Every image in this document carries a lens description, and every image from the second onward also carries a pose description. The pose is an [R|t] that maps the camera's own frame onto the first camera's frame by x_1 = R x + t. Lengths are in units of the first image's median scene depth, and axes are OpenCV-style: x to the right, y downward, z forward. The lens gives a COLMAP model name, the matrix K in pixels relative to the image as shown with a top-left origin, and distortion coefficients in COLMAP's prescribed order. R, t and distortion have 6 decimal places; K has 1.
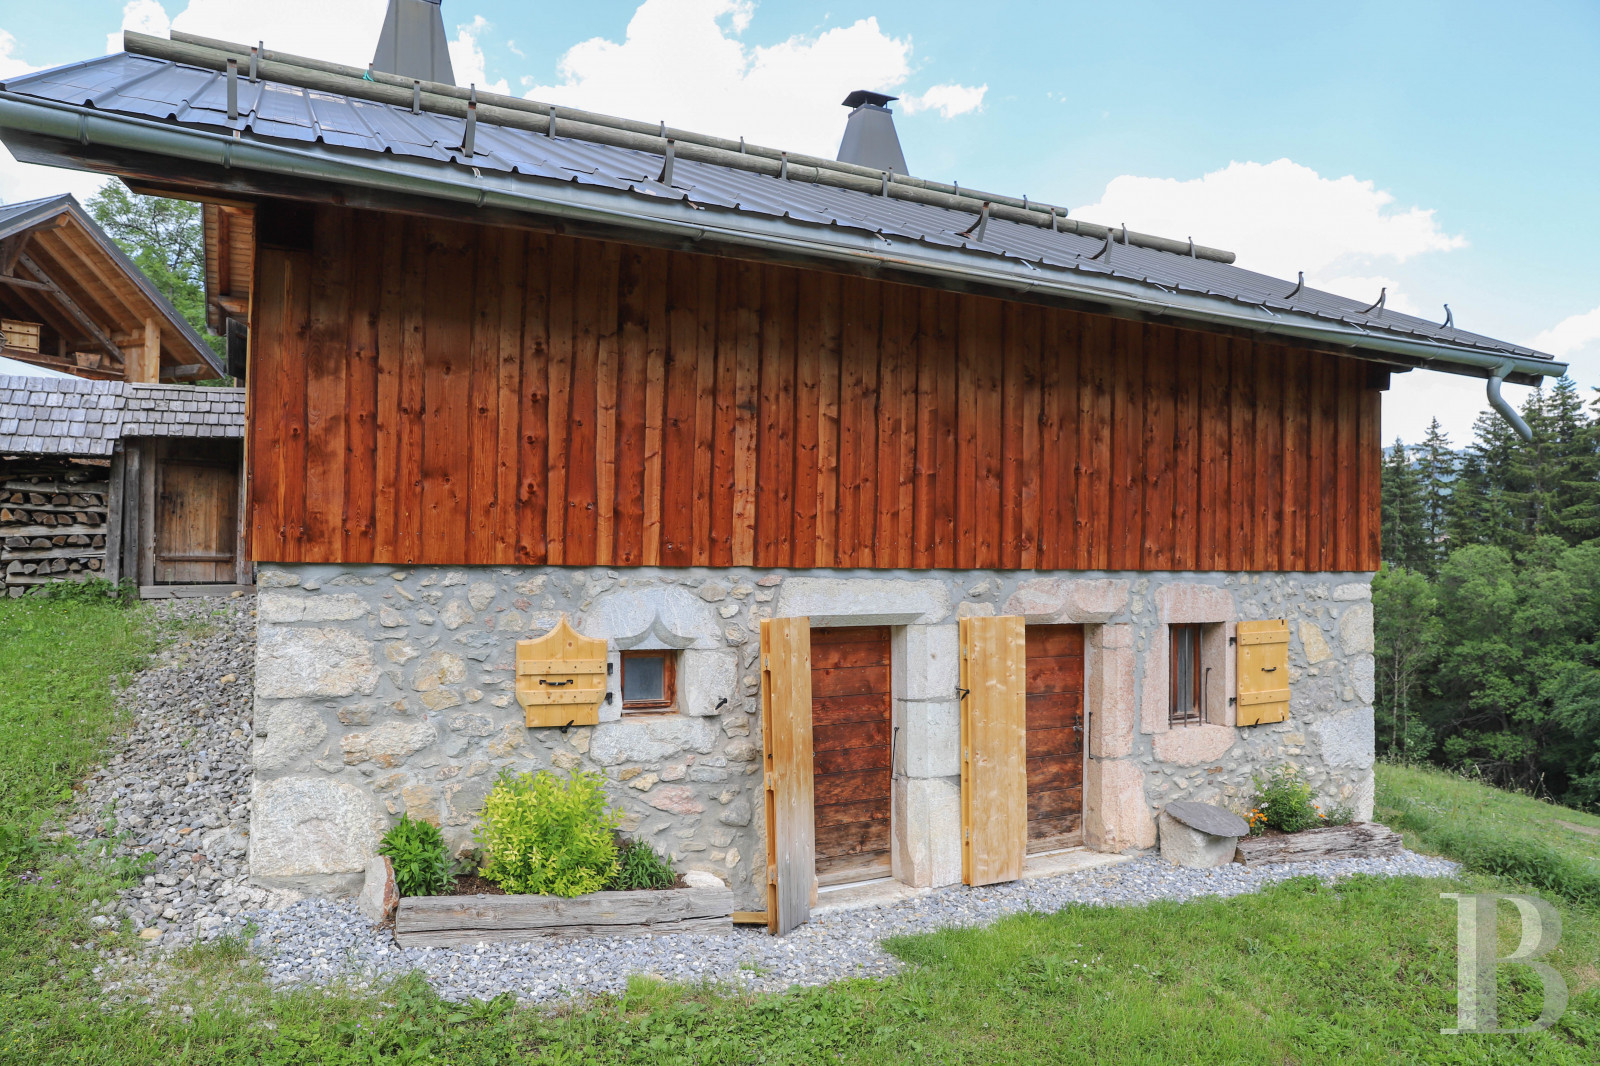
lens RADIAL K [[1505.4, 0, 800.0], [0, 1505.4, 533.0], [0, 0, 1]] dist [0.048637, 0.021159]
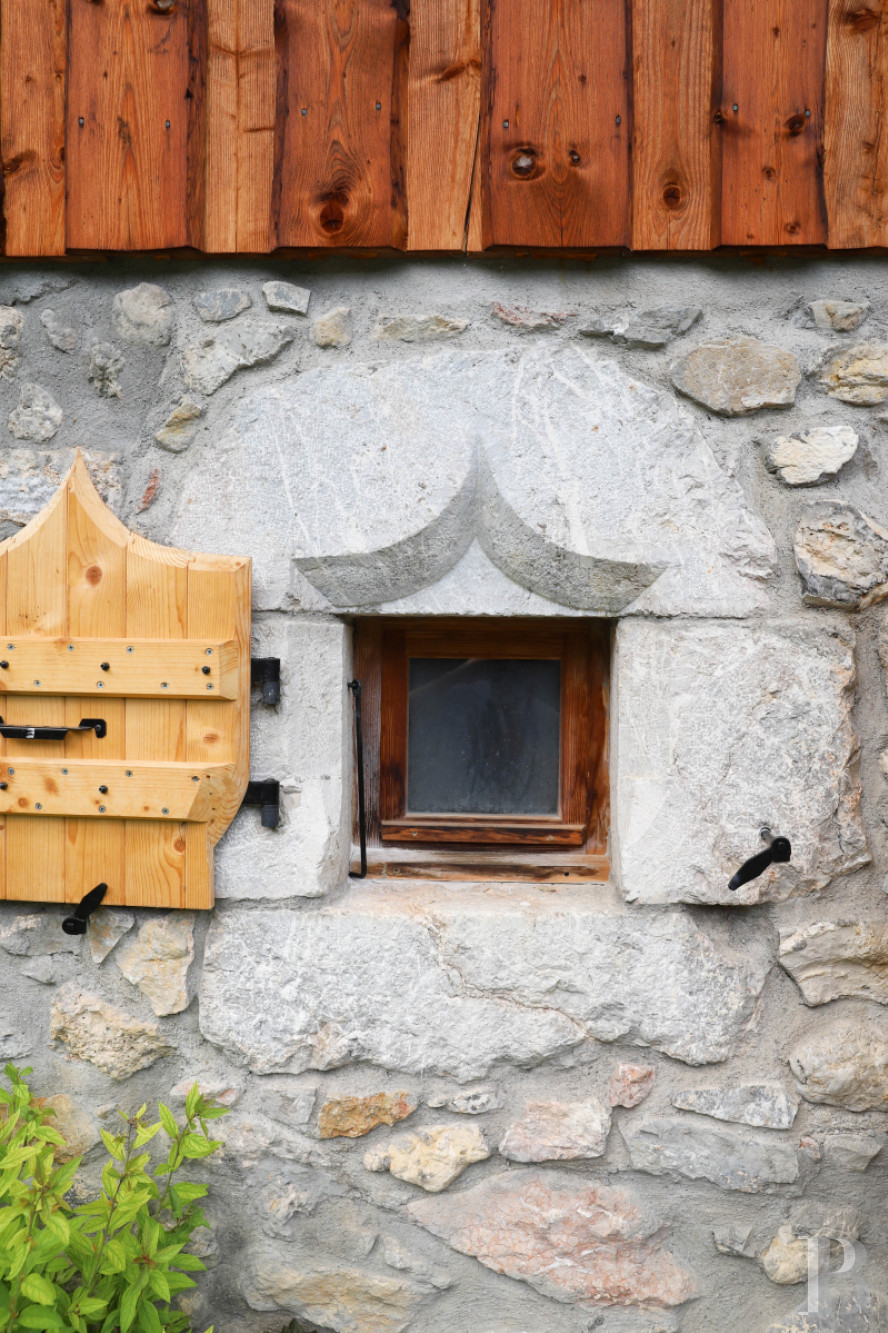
lens RADIAL K [[1061.0, 0, 444.0], [0, 1061.0, 666.5], [0, 0, 1]] dist [-0.058344, 0.012589]
pose [[0.871967, 0.002508, -0.489559, -0.018089], [0.001503, 0.999968, 0.007800, 0.084751], [0.489563, -0.007537, 0.871935, 0.851453]]
